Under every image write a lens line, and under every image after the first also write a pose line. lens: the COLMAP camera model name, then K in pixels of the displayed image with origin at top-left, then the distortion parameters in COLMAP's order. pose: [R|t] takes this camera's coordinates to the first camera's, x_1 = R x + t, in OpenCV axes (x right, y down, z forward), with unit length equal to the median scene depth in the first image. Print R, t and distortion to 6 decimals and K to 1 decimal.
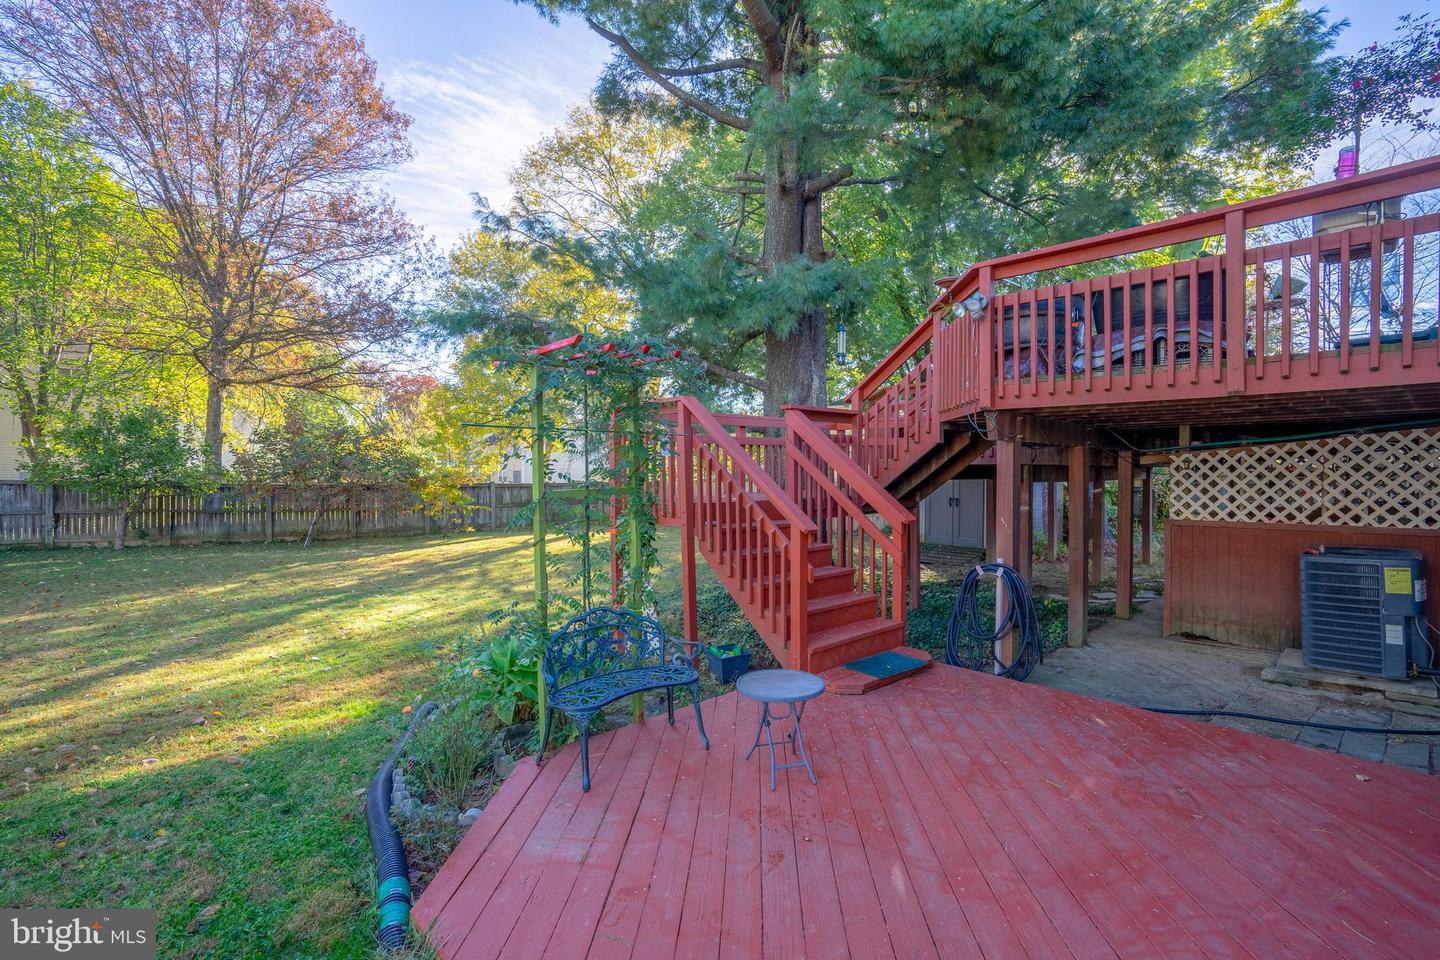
lens RADIAL K [[663.7, 0, 721.2], [0, 663.7, 477.7], [0, 0, 1]] dist [-0.048455, 0.015883]
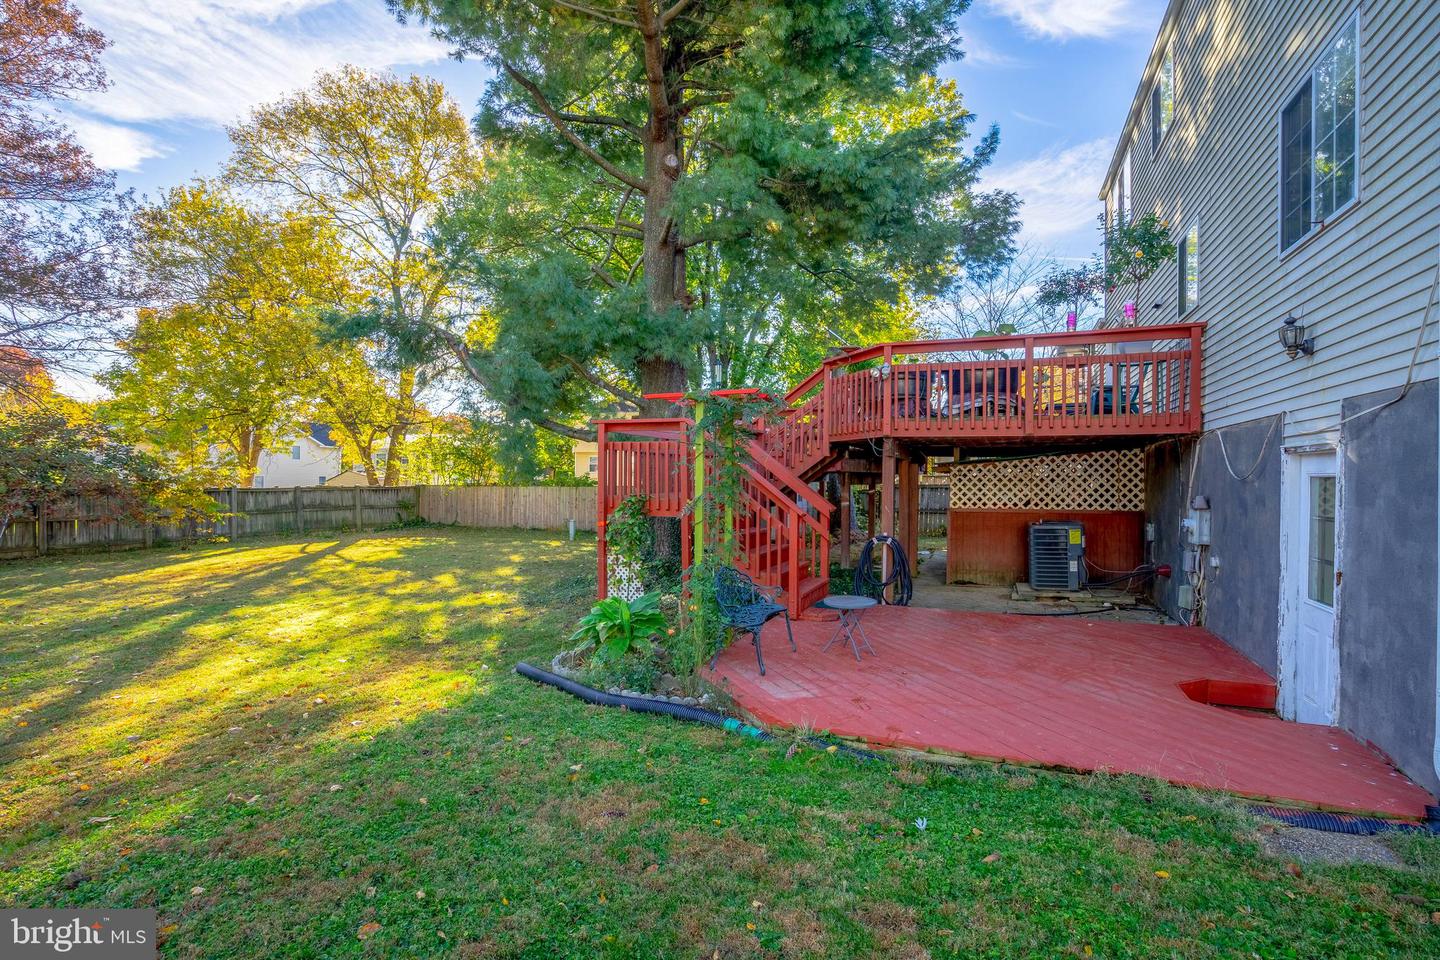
lens RADIAL K [[663.7, 0, 721.2], [0, 663.7, 477.7], [0, 0, 1]] dist [-0.048455, 0.015883]
pose [[0.906806, 0.004357, 0.421526, -0.512875], [-0.001252, 0.999970, -0.007643, 0.004714], [-0.421547, 0.006403, 0.906784, -0.217954]]
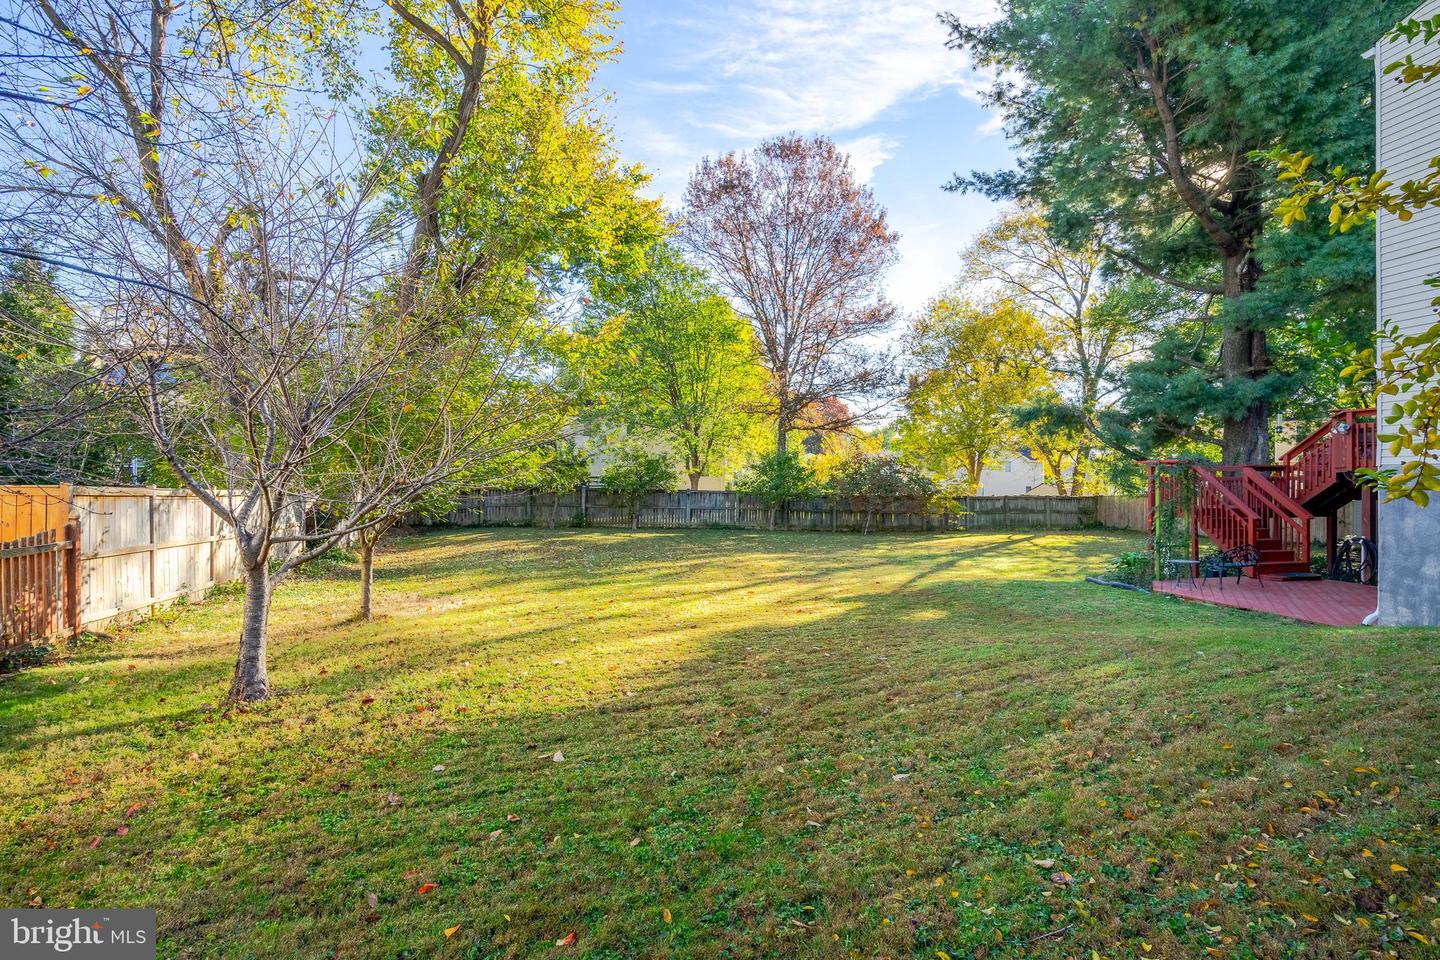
lens RADIAL K [[663.7, 0, 721.2], [0, 663.7, 477.7], [0, 0, 1]] dist [-0.048455, 0.015883]
pose [[0.849203, 0.001365, -0.528064, -0.247001], [-0.010031, 0.999858, -0.013548, -0.024462], [0.527971, 0.016802, 0.849096, -1.793334]]
